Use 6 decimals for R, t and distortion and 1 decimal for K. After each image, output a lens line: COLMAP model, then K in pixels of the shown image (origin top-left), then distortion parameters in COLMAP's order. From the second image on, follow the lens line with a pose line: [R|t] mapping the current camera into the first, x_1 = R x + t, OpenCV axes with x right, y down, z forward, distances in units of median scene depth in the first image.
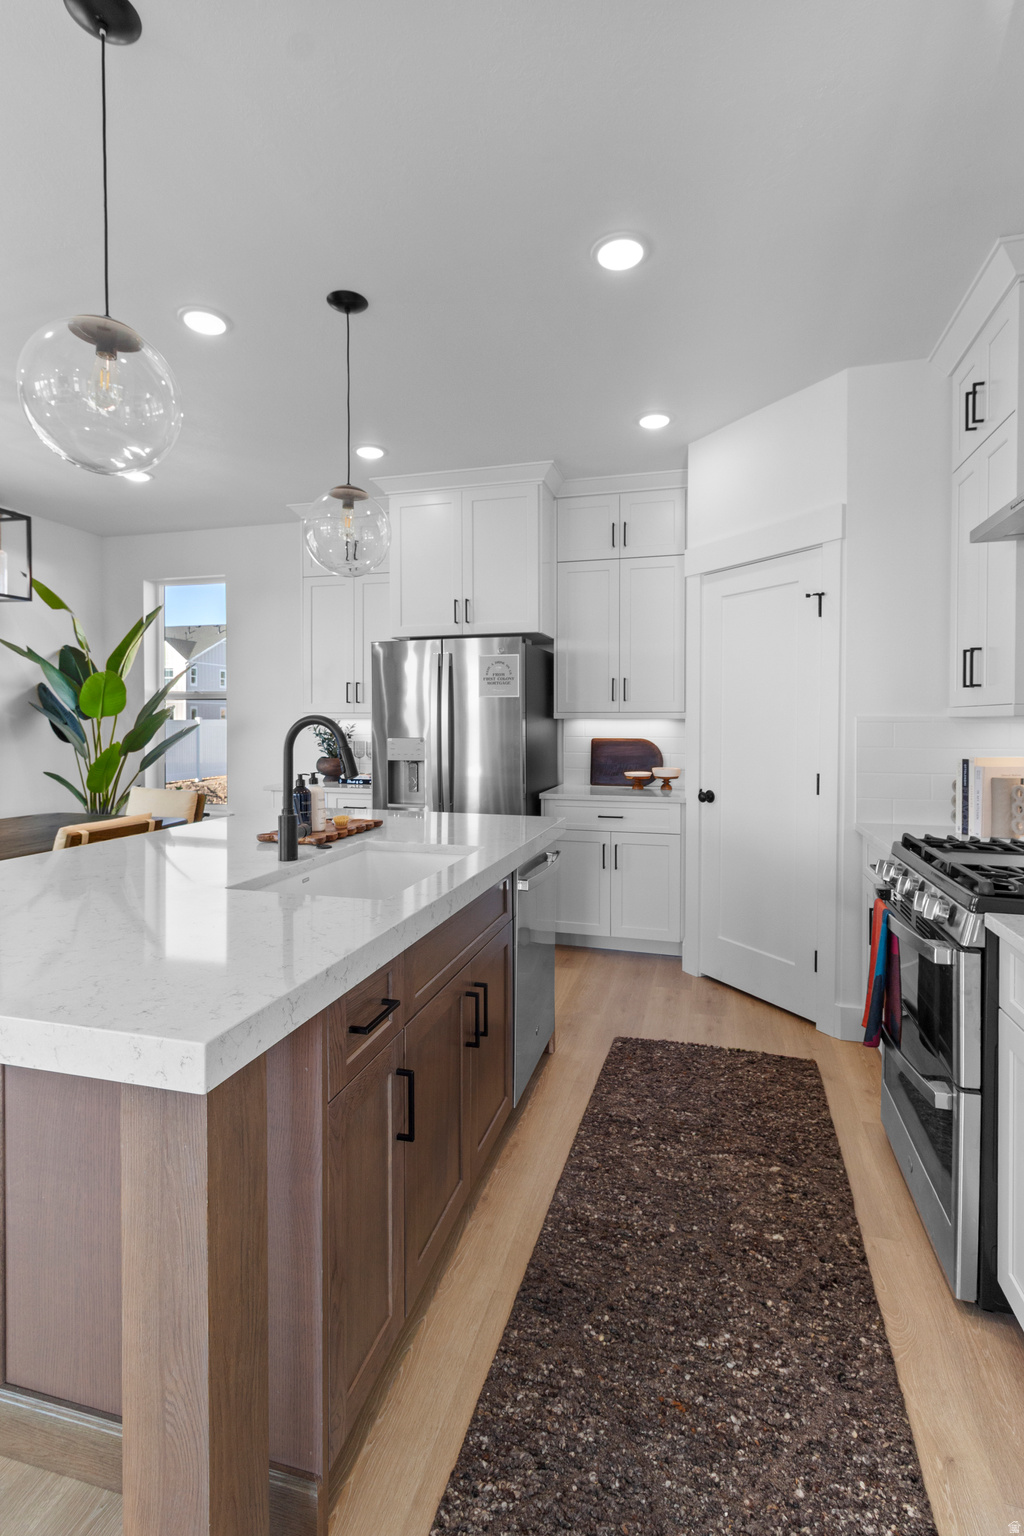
lens RADIAL K [[715.9, 0, 518.1], [0, 715.9, 741.9], [0, 0, 1]] dist [-0.000236, -0.000136]
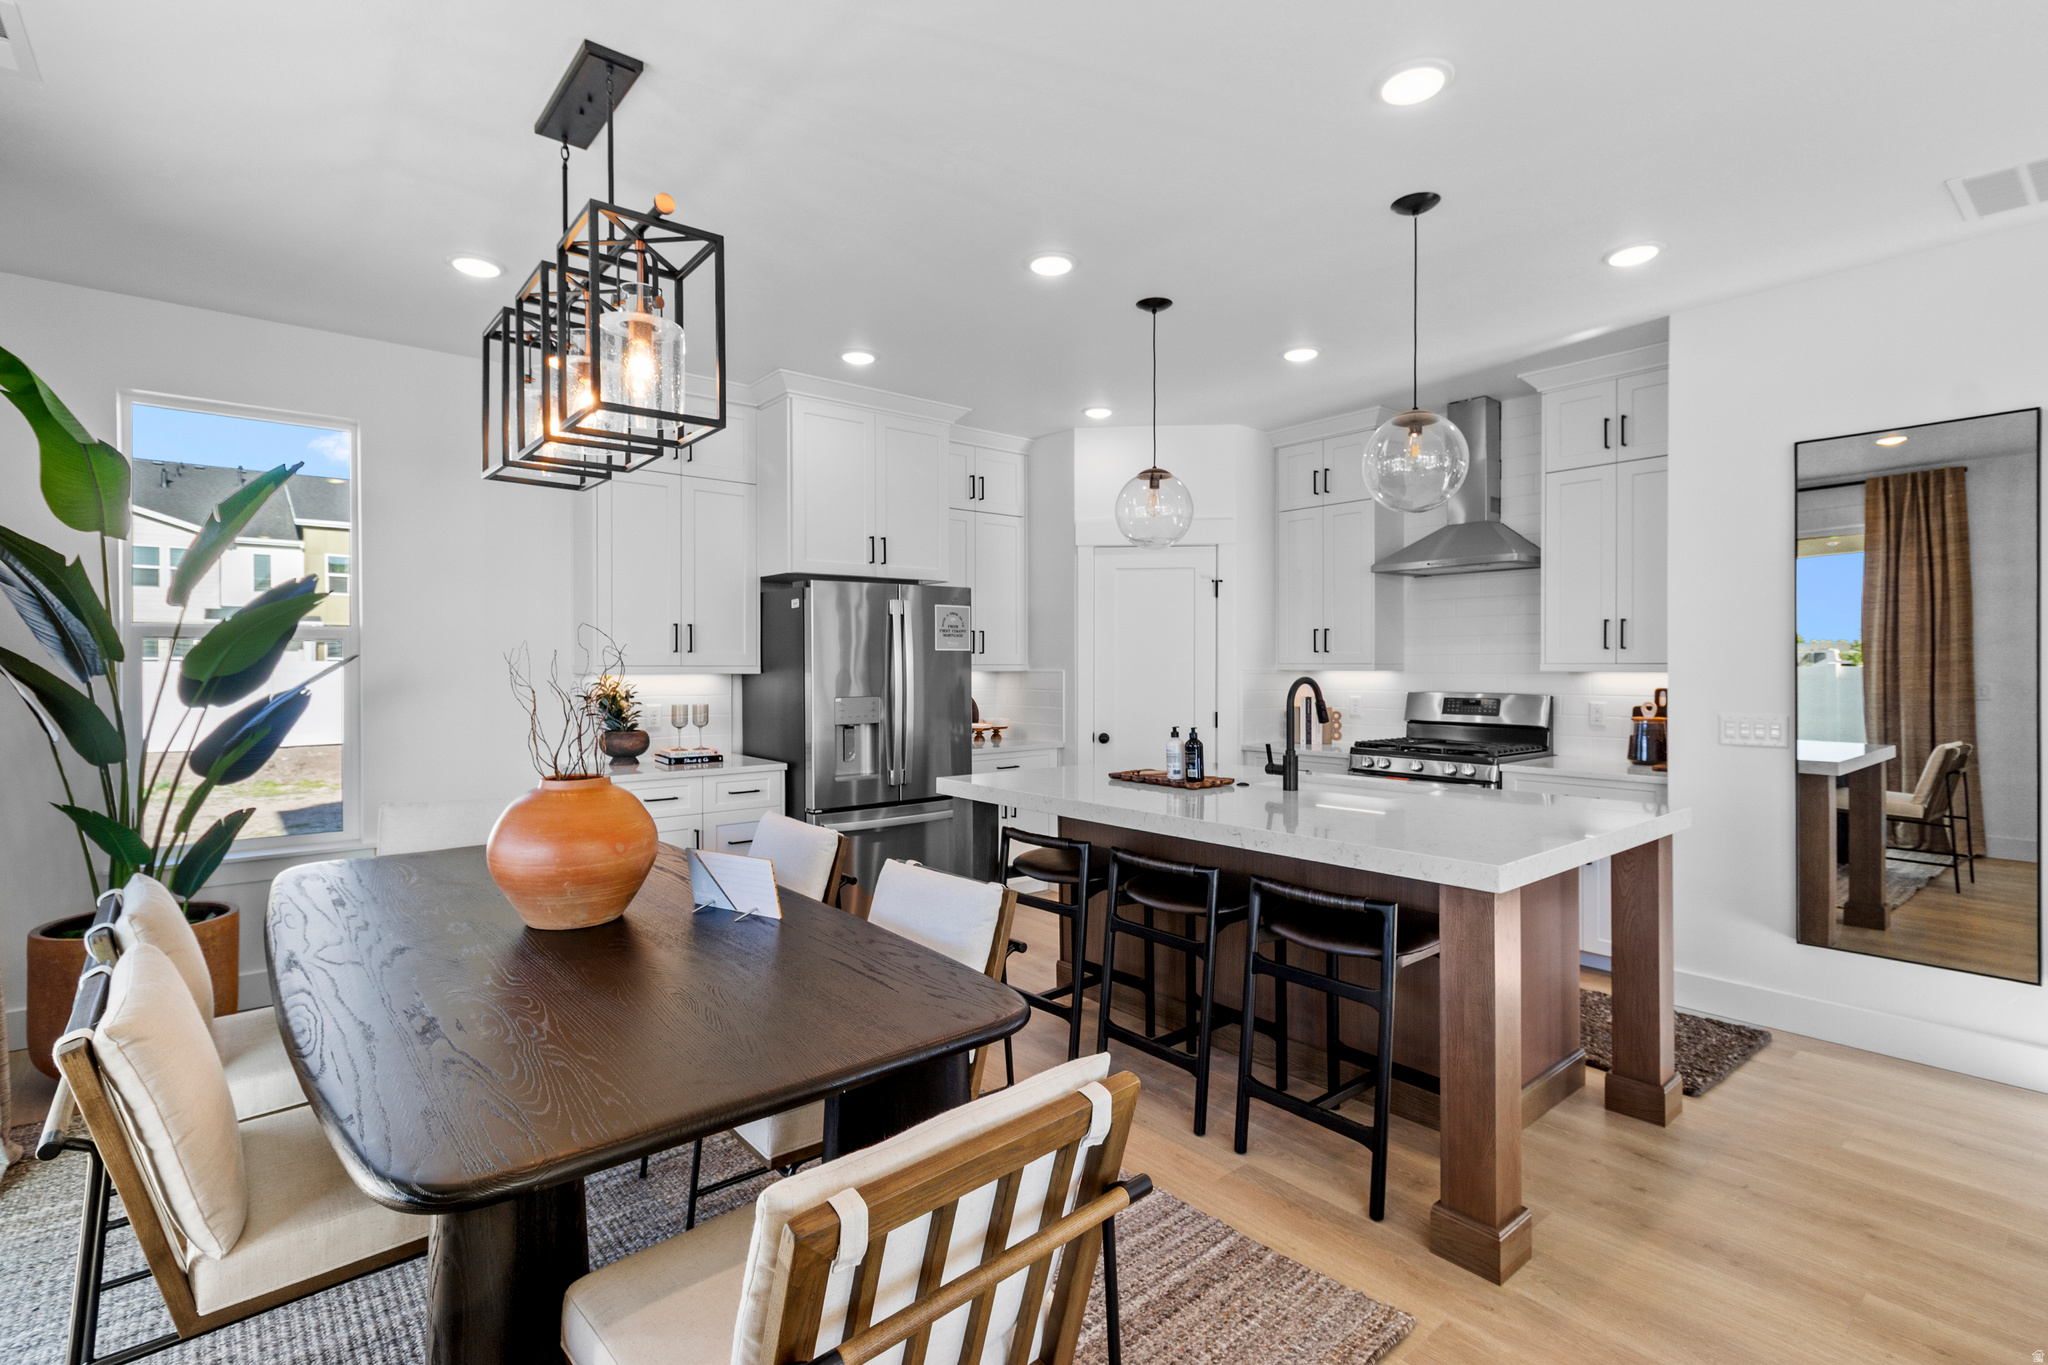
lens RADIAL K [[954.5, 0, 1024.0], [0, 954.5, 682.5], [0, 0, 1]] dist [-0.000236, -0.000136]
pose [[0.572832, -0.017586, 0.819484, -0.993069], [0.025853, 0.999660, 0.003380, -0.021677], [-0.819265, 0.019250, 0.573091, 0.202593]]
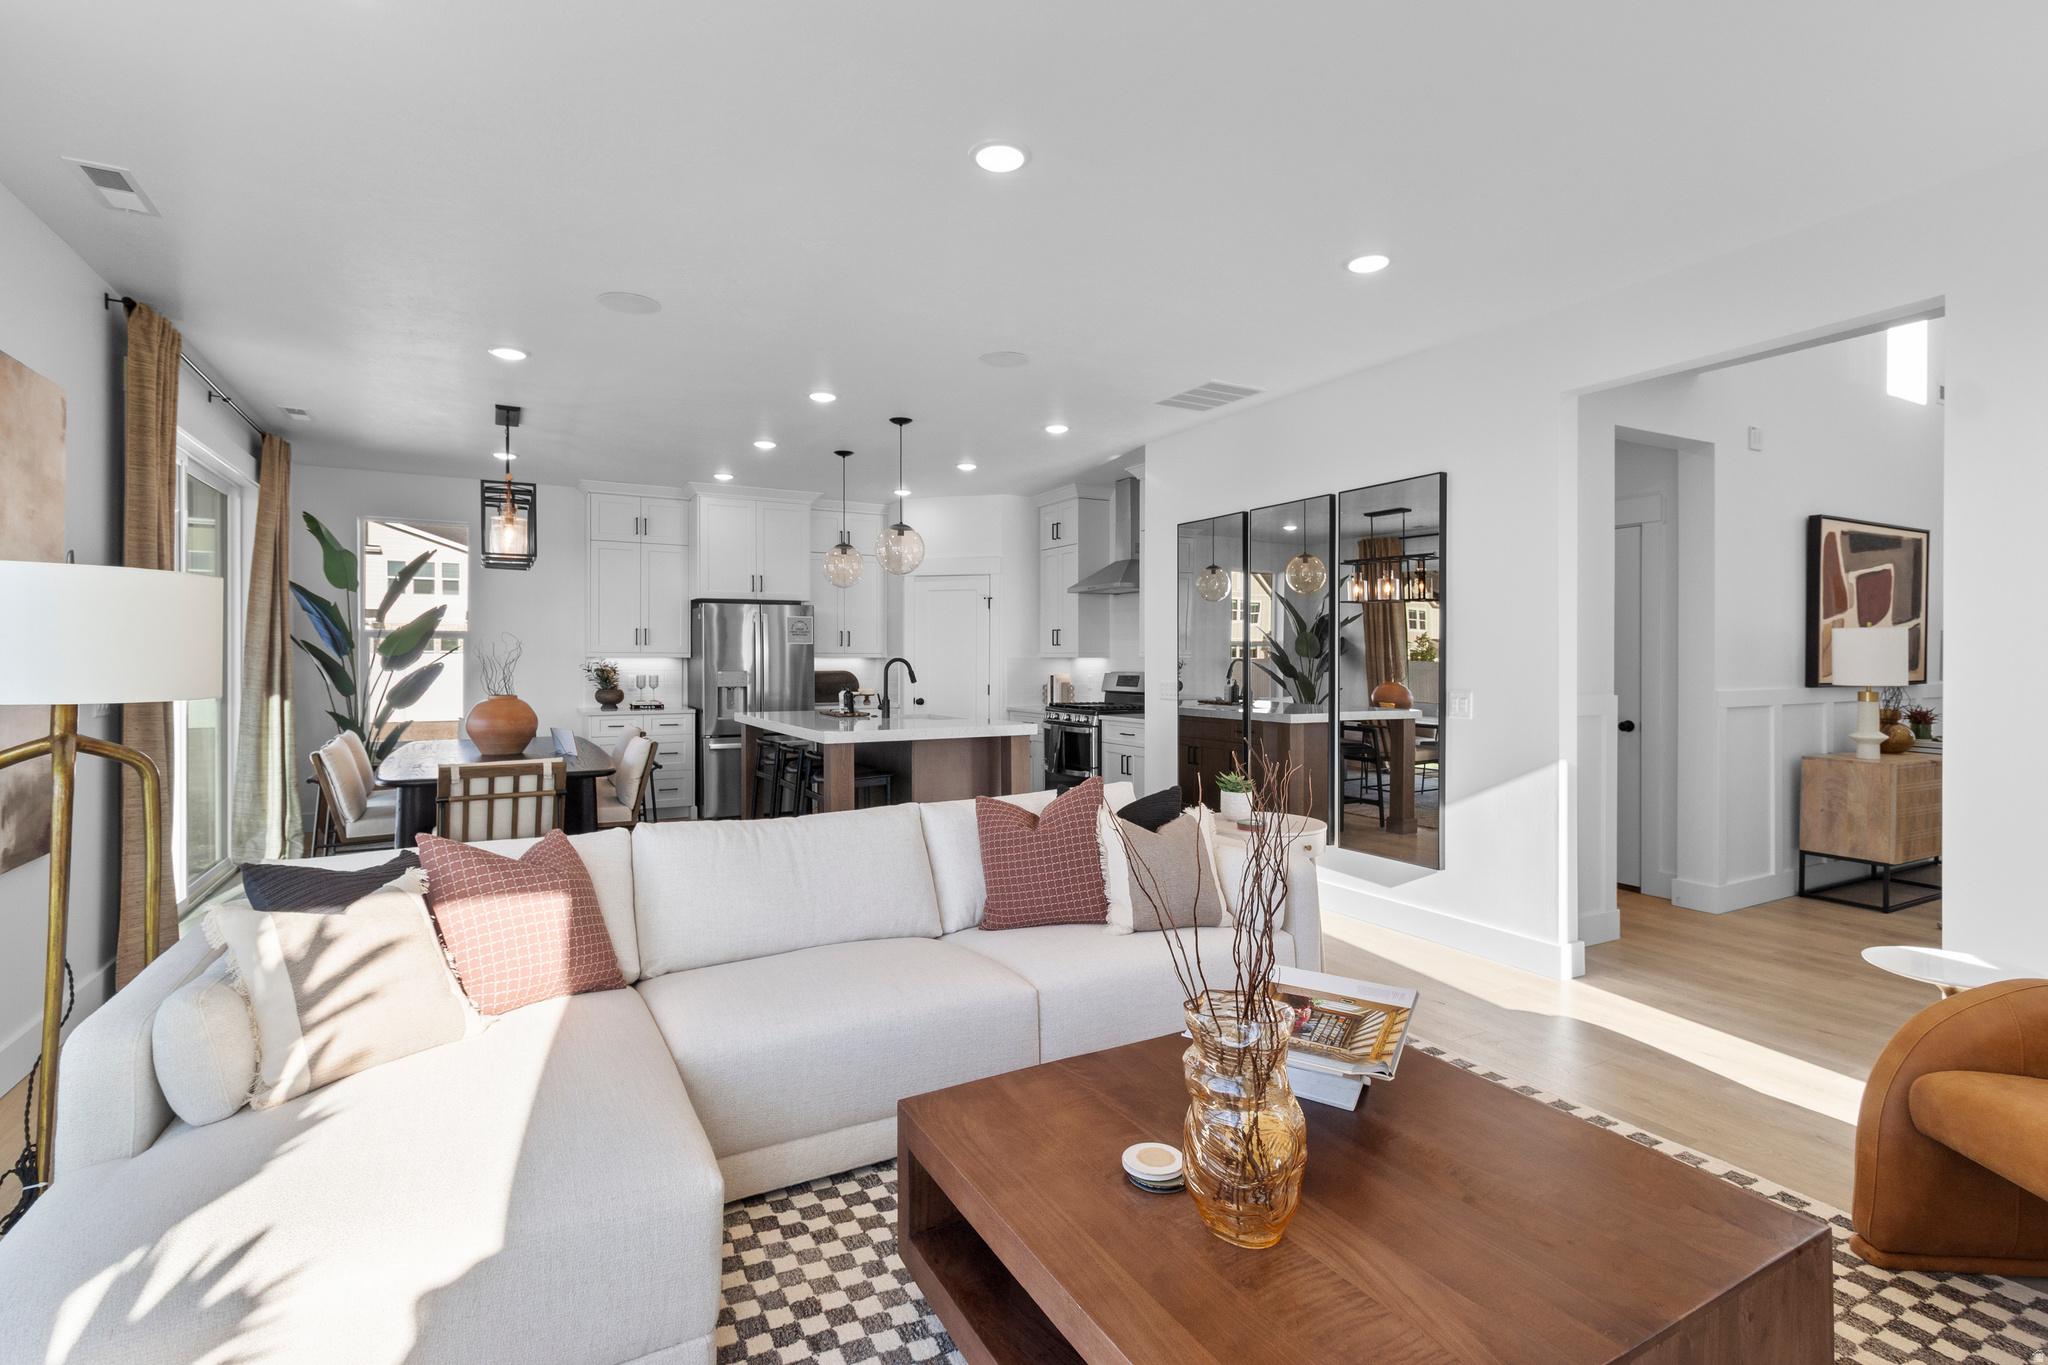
lens RADIAL K [[954.5, 0, 1024.0], [0, 954.5, 682.5], [0, 0, 1]] dist [-0.000236, -0.000136]
pose [[0.717856, -0.017553, 0.695970, -1.106836], [0.019027, 0.999803, 0.005590, 0.018898], [-0.695931, 0.009230, 0.718049, -0.812087]]
